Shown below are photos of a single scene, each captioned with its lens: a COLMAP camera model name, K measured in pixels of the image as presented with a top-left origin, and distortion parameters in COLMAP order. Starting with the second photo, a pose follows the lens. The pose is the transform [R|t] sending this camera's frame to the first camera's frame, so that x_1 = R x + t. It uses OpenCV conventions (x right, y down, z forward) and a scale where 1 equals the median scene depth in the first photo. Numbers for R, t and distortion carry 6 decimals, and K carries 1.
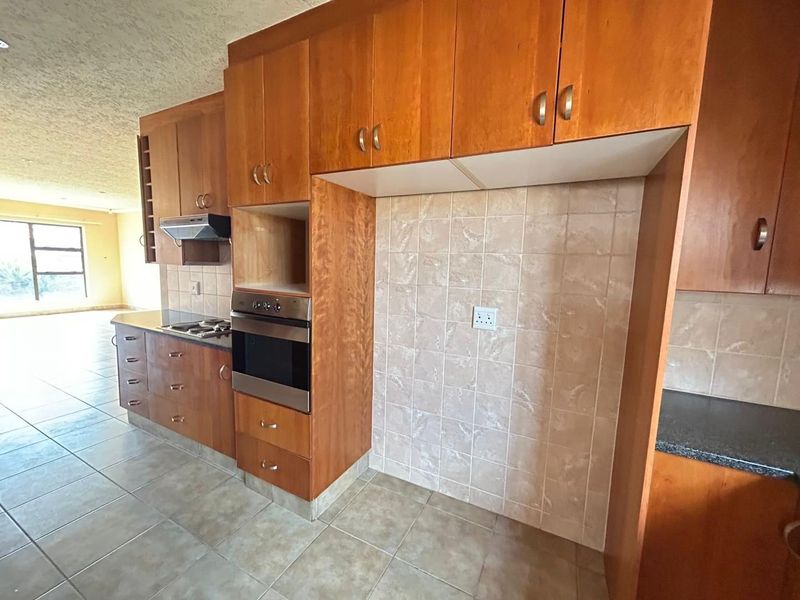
lens RADIAL K [[328.0, 0, 400.0], [0, 328.0, 300.0], [0, 0, 1]] dist [0.001605, 0.000012]
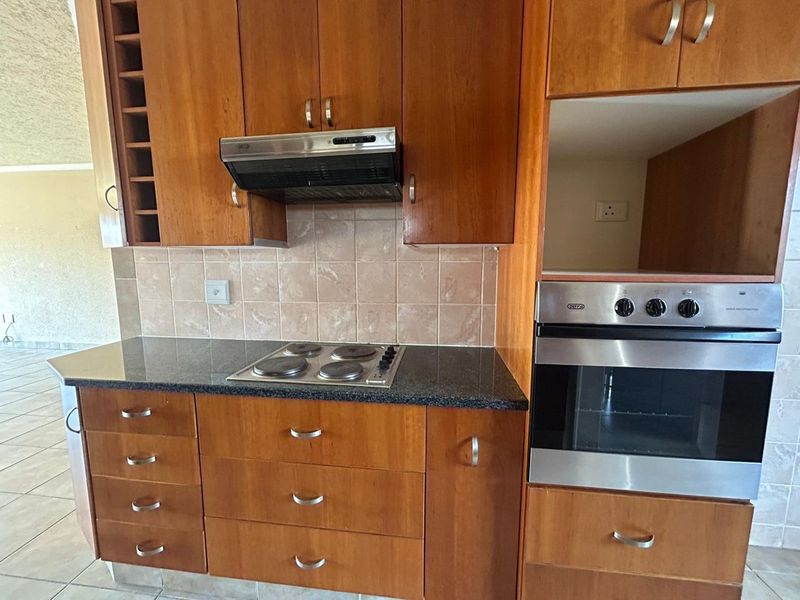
lens RADIAL K [[328.0, 0, 400.0], [0, 328.0, 300.0], [0, 0, 1]] dist [0.001605, 0.000012]
pose [[0.936651, -0.077180, 0.341654, -0.597695], [0.072179, 0.997017, 0.027347, -0.018979], [-0.342745, -0.000954, 0.939428, 0.436978]]
